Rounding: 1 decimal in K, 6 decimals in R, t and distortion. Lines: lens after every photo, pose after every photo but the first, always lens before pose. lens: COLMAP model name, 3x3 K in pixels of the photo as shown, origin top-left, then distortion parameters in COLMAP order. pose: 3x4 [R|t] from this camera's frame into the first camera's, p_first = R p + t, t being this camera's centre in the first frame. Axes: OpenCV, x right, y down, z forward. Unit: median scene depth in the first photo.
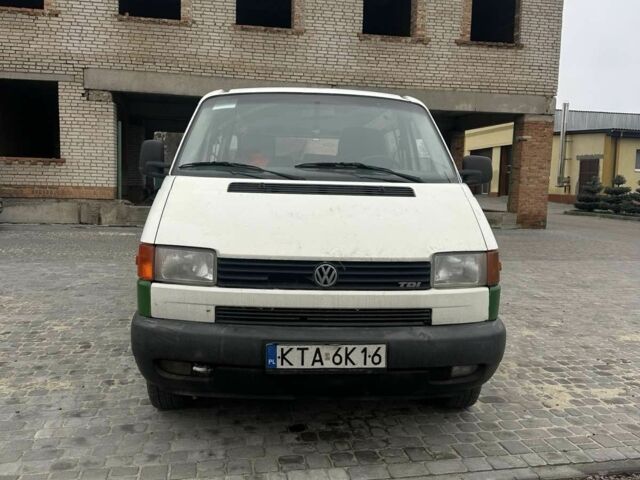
lens RADIAL K [[605.9, 0, 318.8], [0, 605.9, 235.4], [0, 0, 1]] dist [0.047666, 0.000000]
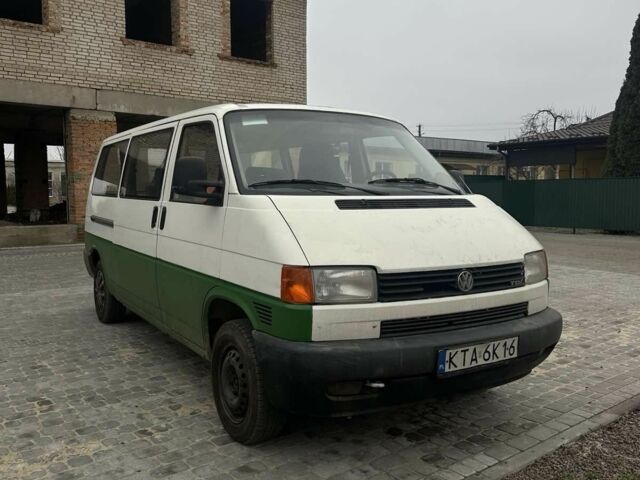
lens RADIAL K [[605.9, 0, 308.0], [0, 605.9, 226.2], [0, 0, 1]] dist [0.047666, 0.000000]
pose [[0.882519, -0.050703, 0.467536, -0.718876], [0.063239, 0.997936, -0.011146, -0.038366], [-0.466006, 0.039403, 0.883904, 0.143934]]
